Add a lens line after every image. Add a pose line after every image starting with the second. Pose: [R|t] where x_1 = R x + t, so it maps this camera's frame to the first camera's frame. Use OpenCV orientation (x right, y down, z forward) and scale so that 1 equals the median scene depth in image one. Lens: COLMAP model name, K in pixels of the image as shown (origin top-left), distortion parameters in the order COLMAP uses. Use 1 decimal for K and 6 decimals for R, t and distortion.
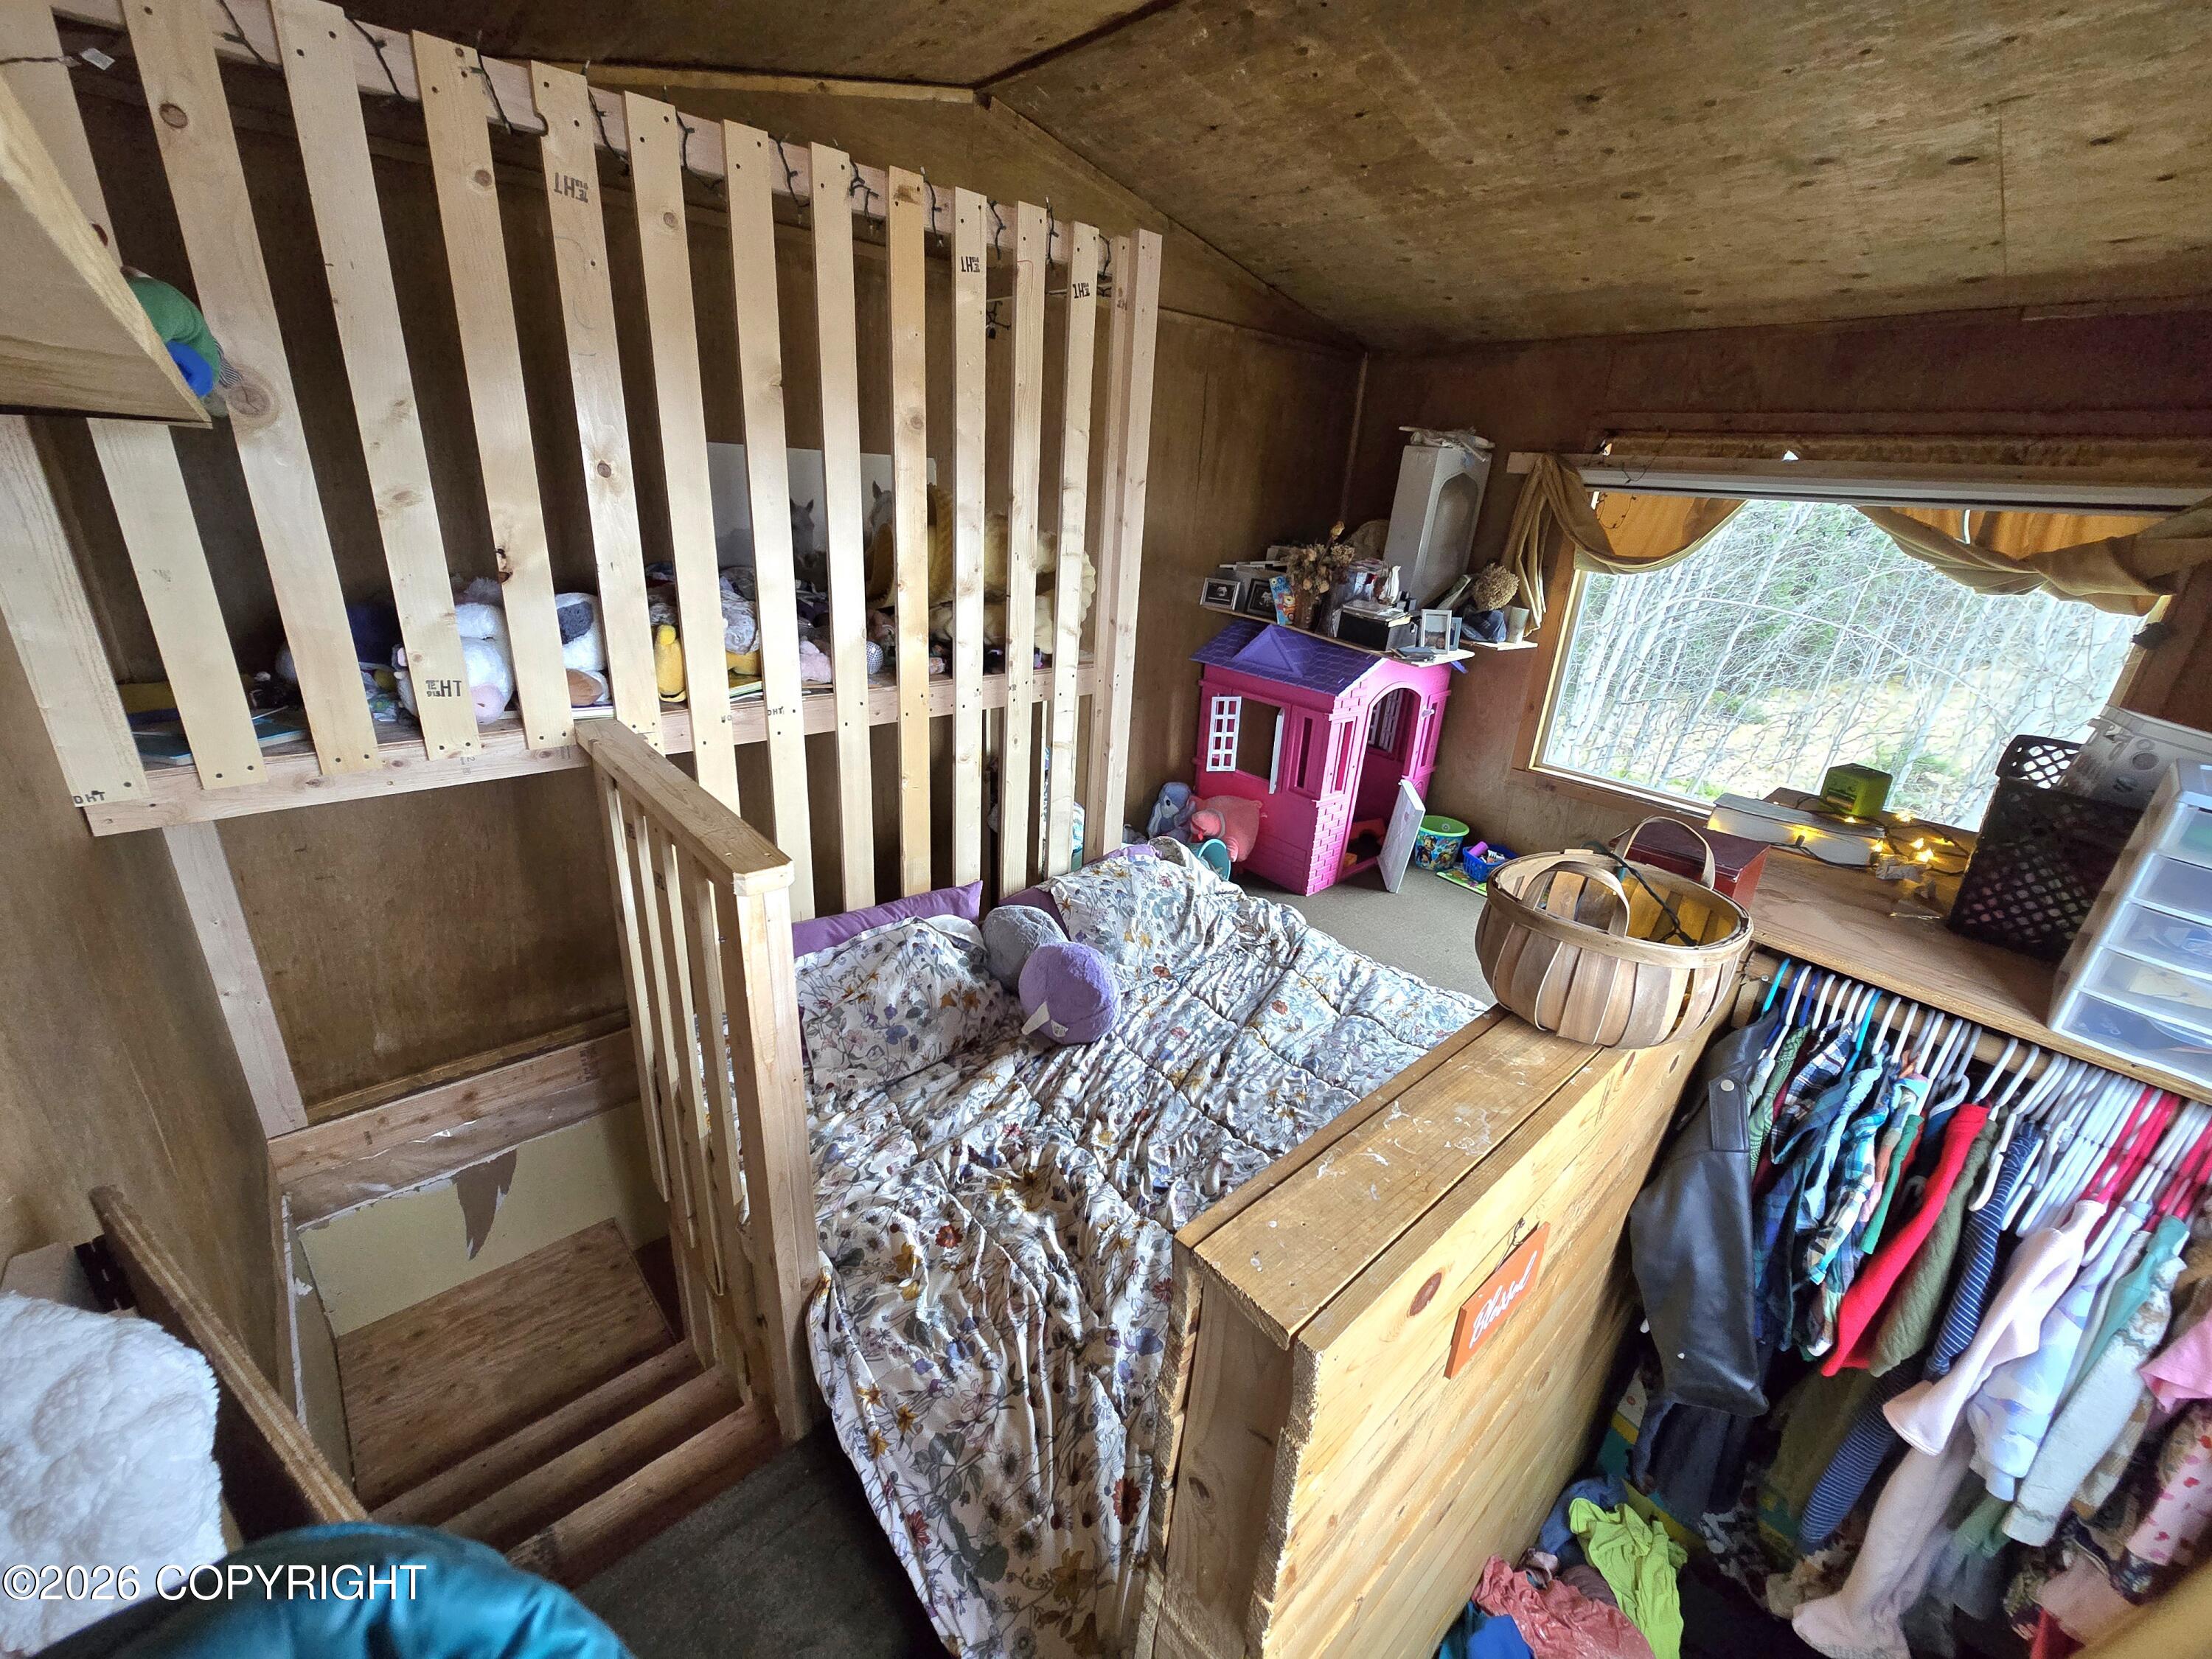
lens RADIAL K [[905.0, 0, 1106.1], [0, 905.0, 824.9], [0, 0, 1]] dist [-0.004506, -0.000475]
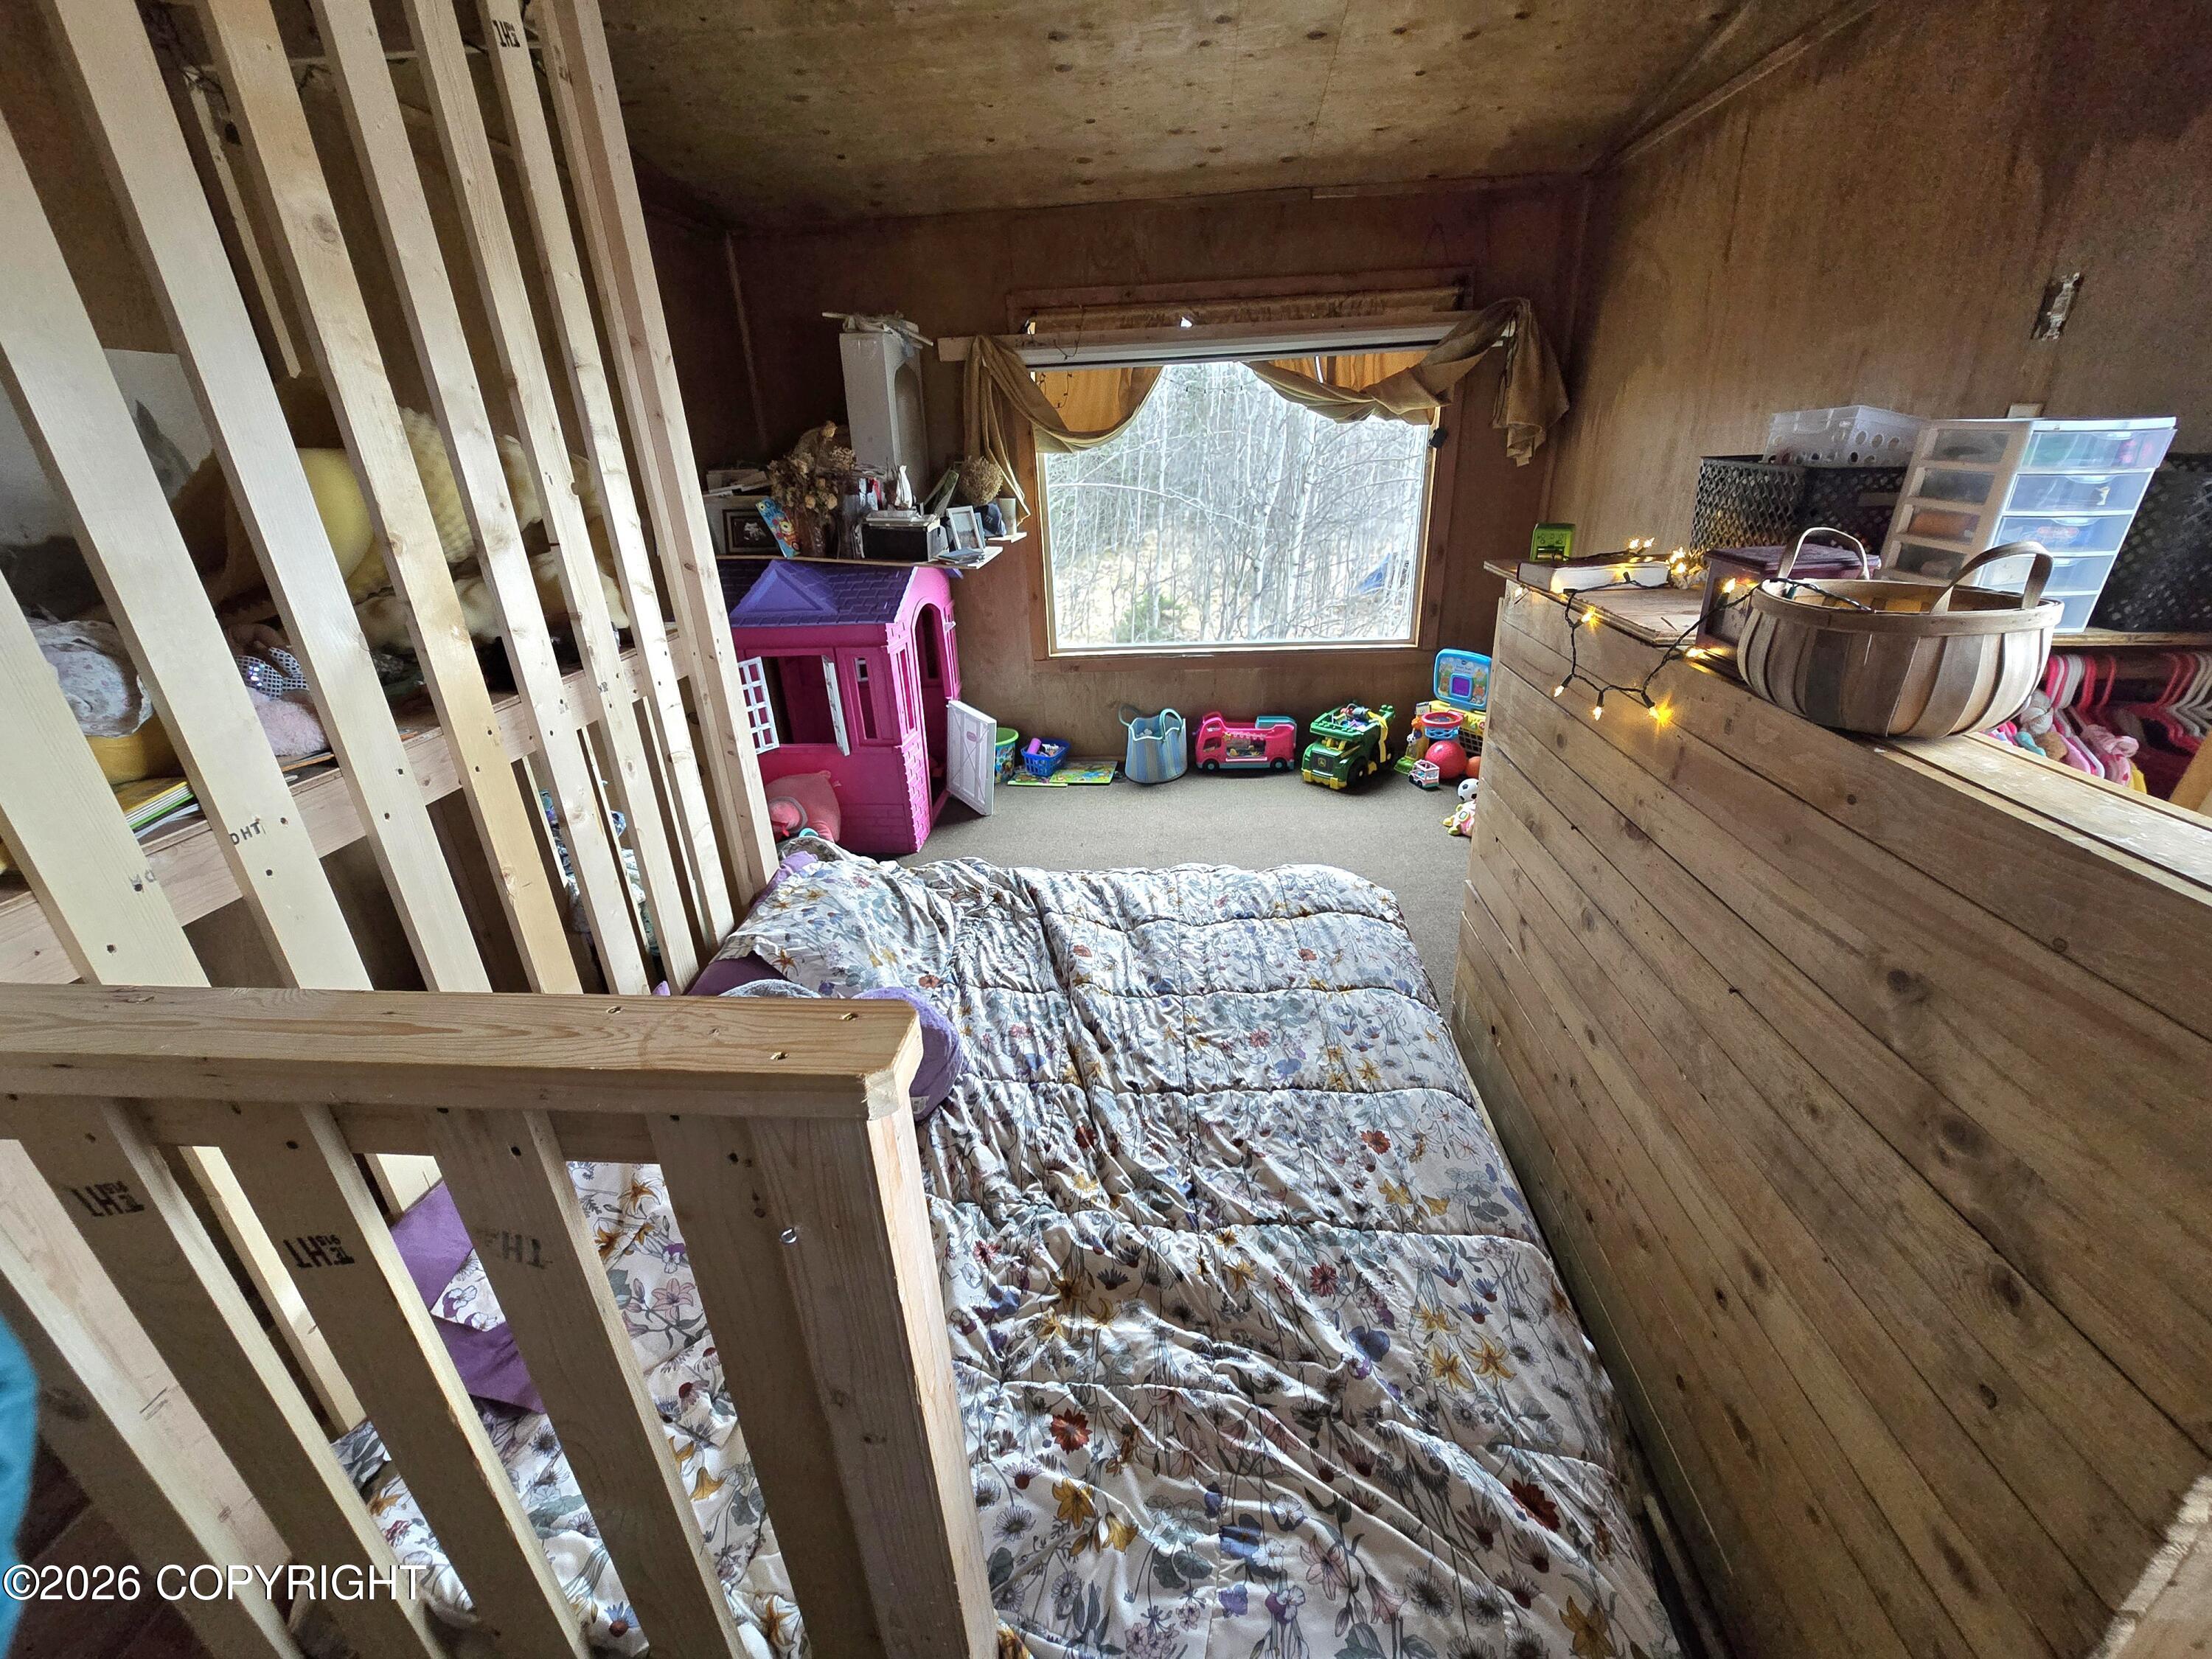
lens RADIAL K [[905.0, 0, 1106.1], [0, 905.0, 824.9], [0, 0, 1]] dist [-0.004506, -0.000475]
pose [[0.712347, -0.355172, 0.605322, -0.266532], [0.325866, 0.931269, 0.162941, -0.047135], [-0.621590, 0.081183, 0.779125, 0.273878]]
